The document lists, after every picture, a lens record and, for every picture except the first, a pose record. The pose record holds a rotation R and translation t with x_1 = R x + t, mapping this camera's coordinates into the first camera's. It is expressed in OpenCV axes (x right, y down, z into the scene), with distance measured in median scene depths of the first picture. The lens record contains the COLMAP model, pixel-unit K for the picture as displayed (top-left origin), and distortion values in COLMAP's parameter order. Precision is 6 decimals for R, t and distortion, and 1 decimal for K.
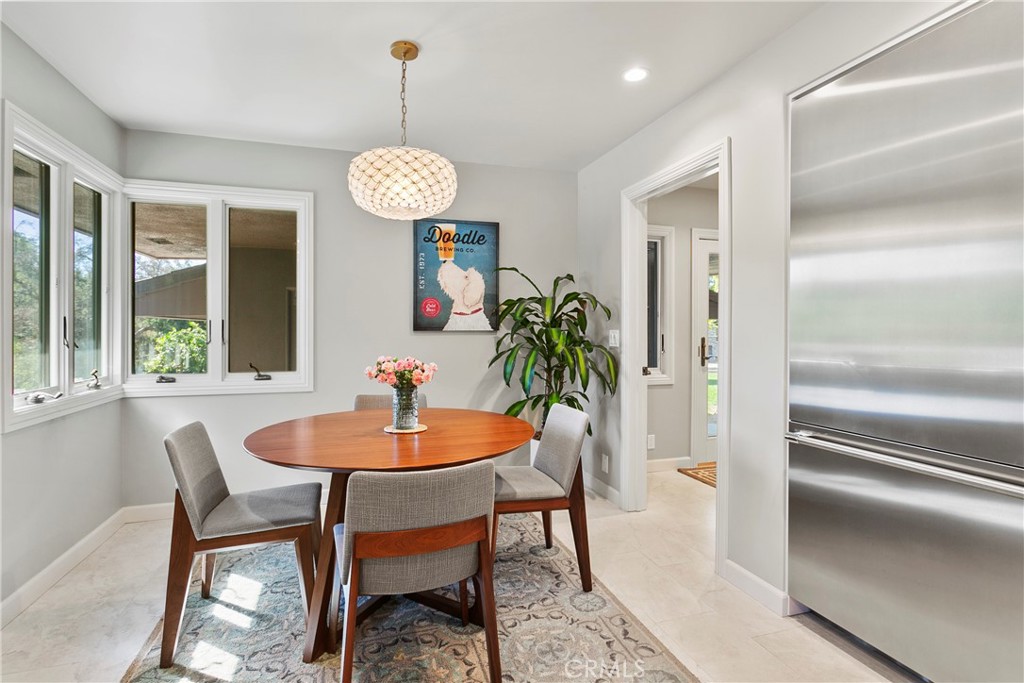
lens RADIAL K [[493.9, 0, 507.9], [0, 493.9, 338.6], [0, 0, 1]] dist [-0.017018, 0.000157]
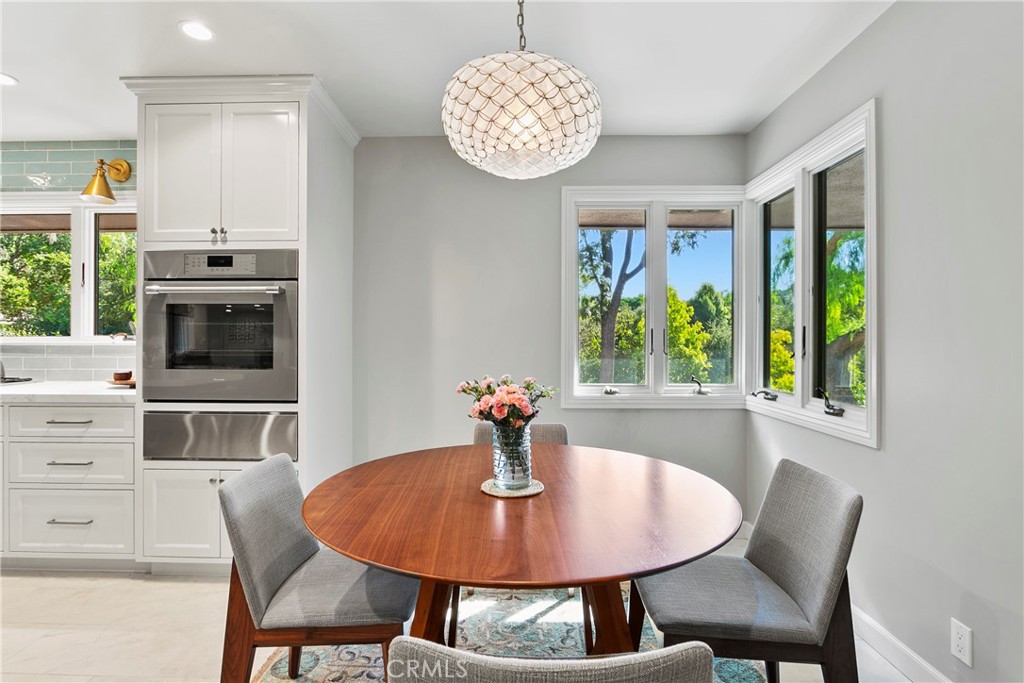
lens RADIAL K [[493.9, 0, 507.9], [0, 493.9, 338.6], [0, 0, 1]] dist [-0.017018, 0.000157]
pose [[-0.313748, -0.003662, -0.949499, 0.278895], [-0.019531, 0.999806, 0.002597, -0.011408], [0.949305, 0.019359, -0.313759, 0.787924]]
